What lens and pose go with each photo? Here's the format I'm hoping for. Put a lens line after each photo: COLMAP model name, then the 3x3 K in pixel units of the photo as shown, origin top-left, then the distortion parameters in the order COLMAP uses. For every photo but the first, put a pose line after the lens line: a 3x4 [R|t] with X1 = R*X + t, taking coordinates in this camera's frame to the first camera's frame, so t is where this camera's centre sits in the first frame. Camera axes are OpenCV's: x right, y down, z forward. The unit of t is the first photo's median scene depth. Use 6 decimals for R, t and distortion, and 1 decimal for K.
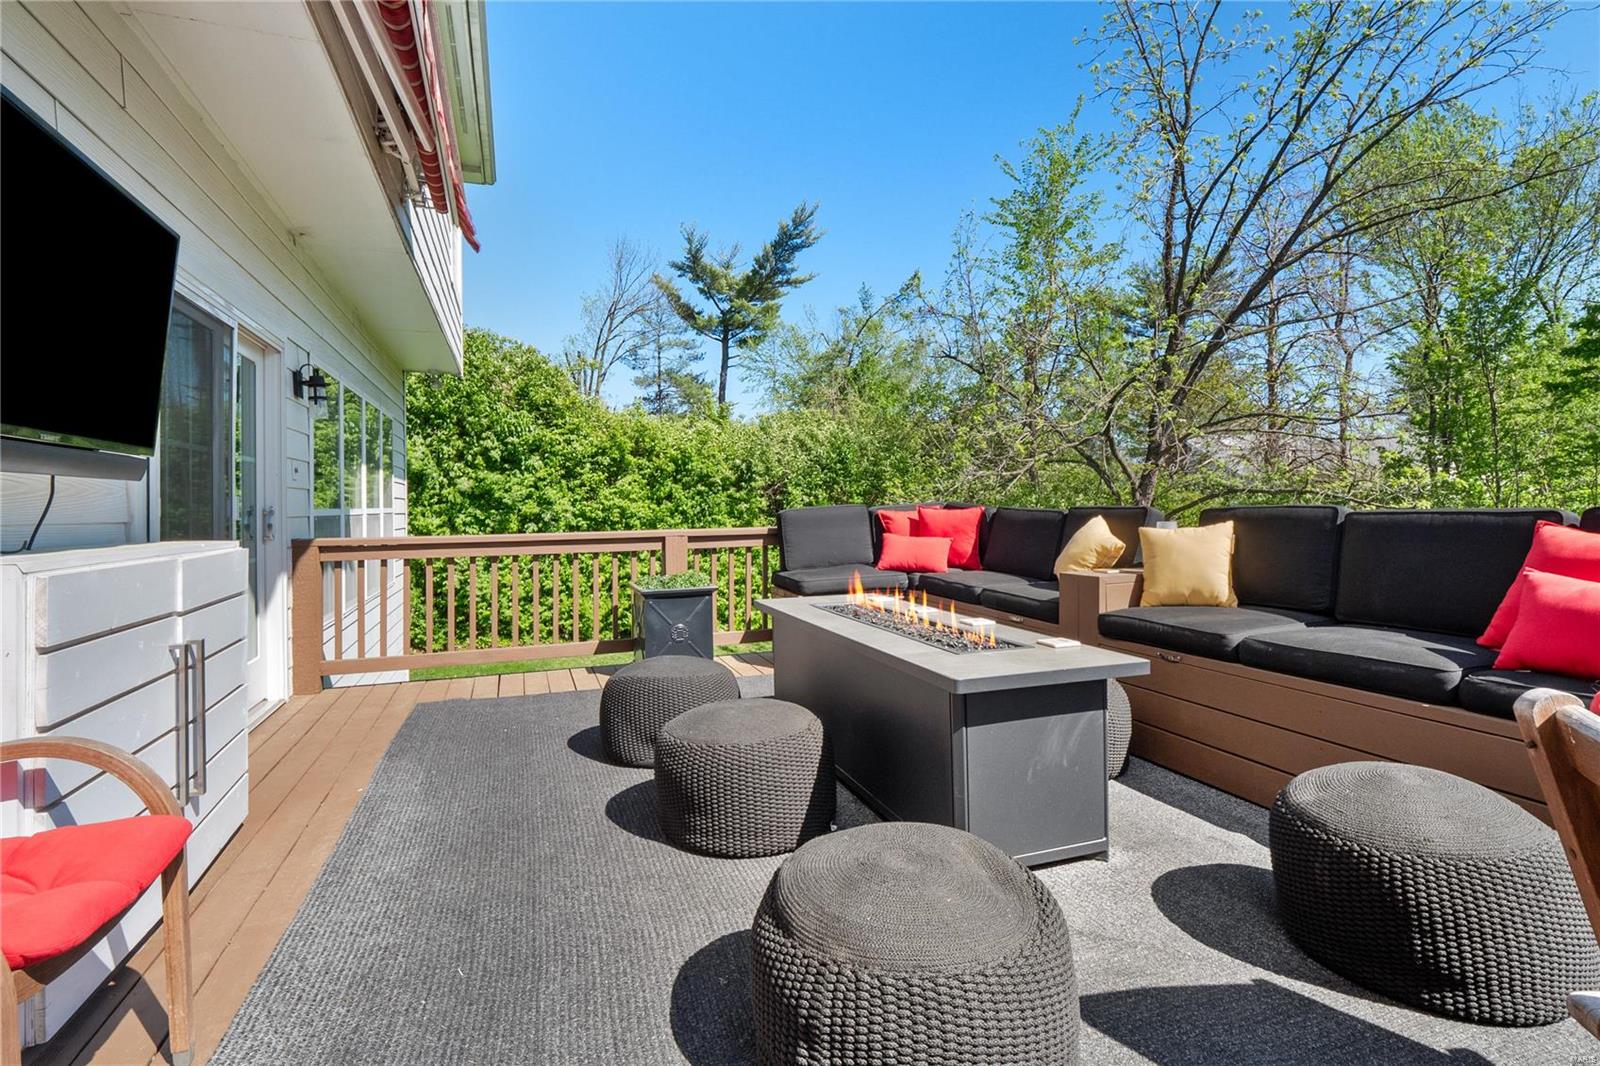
lens RADIAL K [[755.4, 0, 796.7], [0, 755.4, 514.7], [0, 0, 1]] dist [-0.000040, -0.000234]
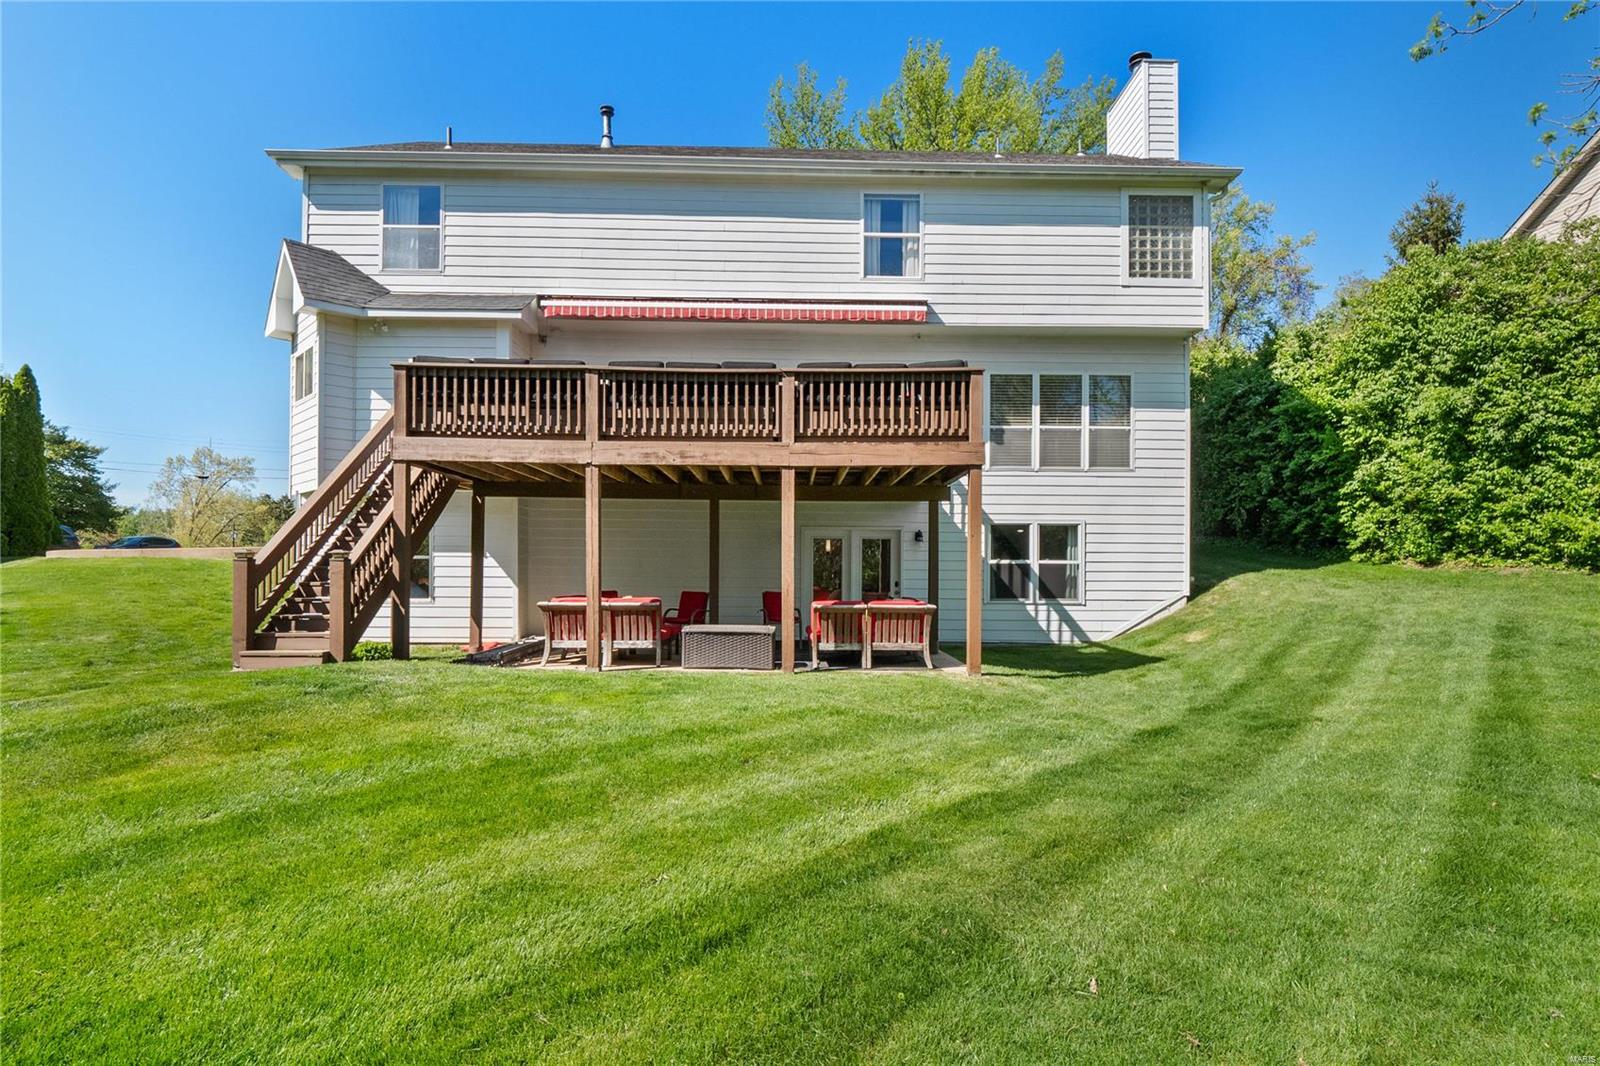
lens RADIAL K [[779.7, 0, 797.4], [0, 779.7, 573.8], [0, 0, 1]] dist [0.000157, -0.016466]
pose [[-0.321360, 0.009231, -0.946912, 0.771961], [-0.003276, 0.999936, 0.010860, 0.168200], [0.946951, 0.006592, -0.321309, 0.456987]]
